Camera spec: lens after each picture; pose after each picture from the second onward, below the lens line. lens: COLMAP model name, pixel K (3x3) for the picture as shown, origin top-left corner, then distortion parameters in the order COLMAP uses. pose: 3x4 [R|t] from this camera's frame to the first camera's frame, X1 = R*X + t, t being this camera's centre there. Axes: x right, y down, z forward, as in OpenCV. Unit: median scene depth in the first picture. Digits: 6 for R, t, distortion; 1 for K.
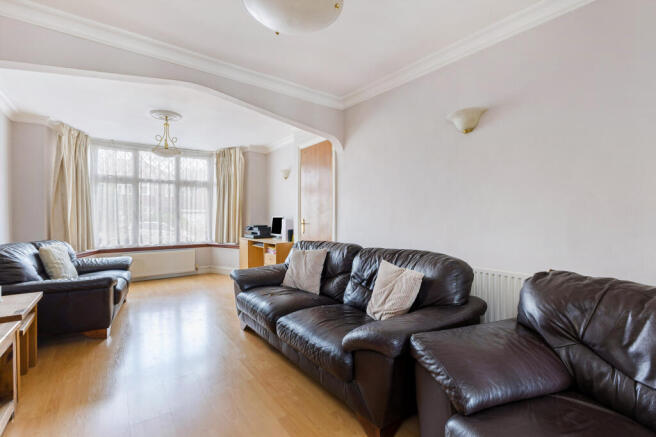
lens RADIAL K [[301.8, 0, 328.0], [0, 301.8, 220.5], [0, 0, 1]] dist [0.002139, 0.000892]
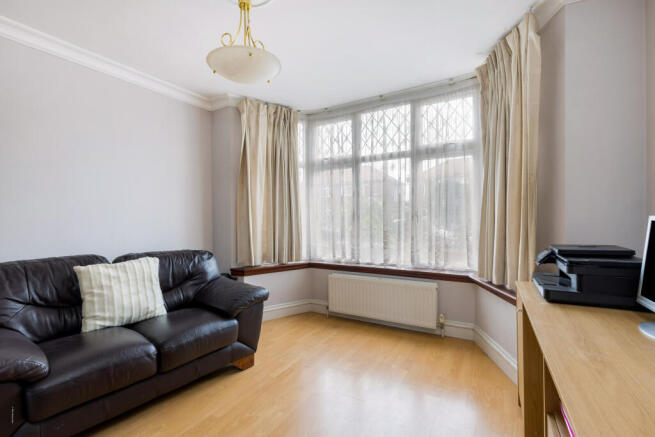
lens RADIAL K [[301.4, 0, 327.7], [0, 301.4, 215.3], [0, 0, 1]] dist [0.002139, 0.000892]
pose [[0.388351, -0.007849, -0.921478, -0.063826], [-0.001765, 0.999956, -0.009262, -0.010174], [0.921510, 0.005224, 0.388320, 0.659417]]
